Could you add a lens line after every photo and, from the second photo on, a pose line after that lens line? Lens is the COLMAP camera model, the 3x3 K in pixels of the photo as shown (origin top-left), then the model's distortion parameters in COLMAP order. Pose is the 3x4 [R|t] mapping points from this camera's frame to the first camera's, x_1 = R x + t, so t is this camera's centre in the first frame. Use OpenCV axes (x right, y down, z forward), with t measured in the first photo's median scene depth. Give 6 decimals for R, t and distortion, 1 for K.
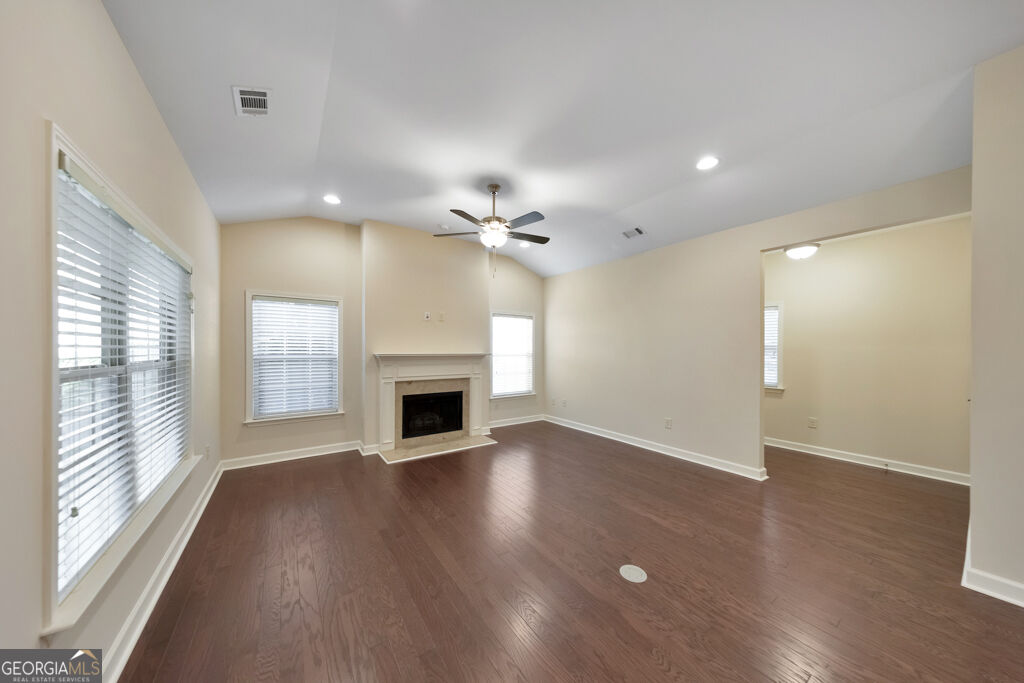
lens RADIAL K [[326.5, 0, 517.7], [0, 326.5, 344.1], [0, 0, 1]] dist [0.001381, -0.000053]
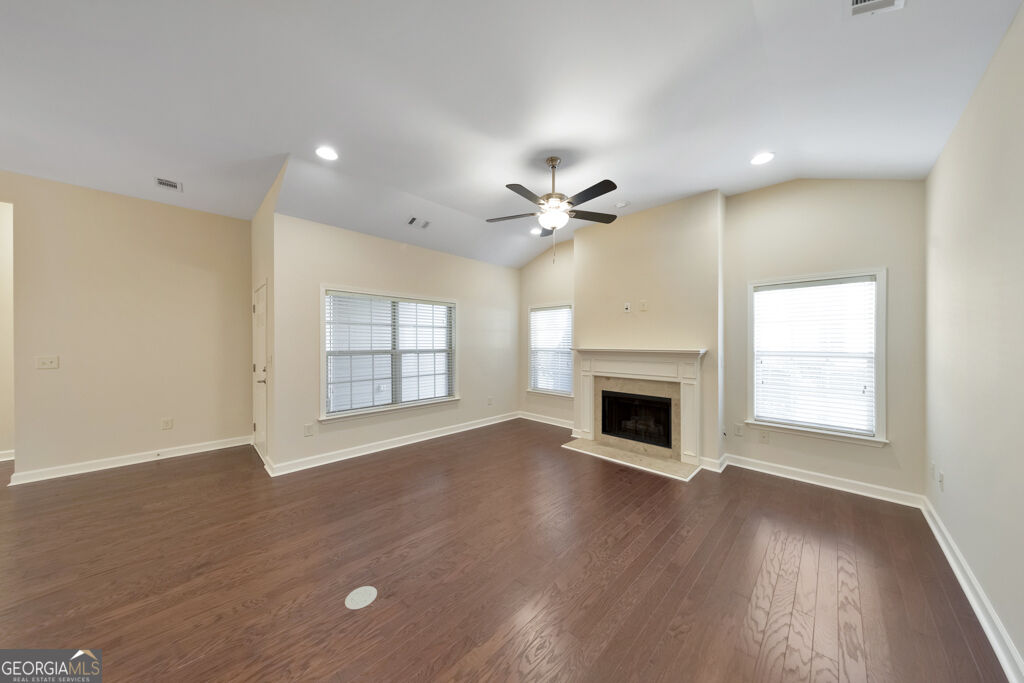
lens RADIAL K [[326.5, 0, 517.7], [0, 326.5, 344.1], [0, 0, 1]] dist [0.001381, -0.000053]
pose [[0.179345, 0.001598, -0.983785, 0.579741], [0.015360, 0.999872, 0.004424, 0.007290], [0.983666, -0.015905, 0.179297, 0.564784]]
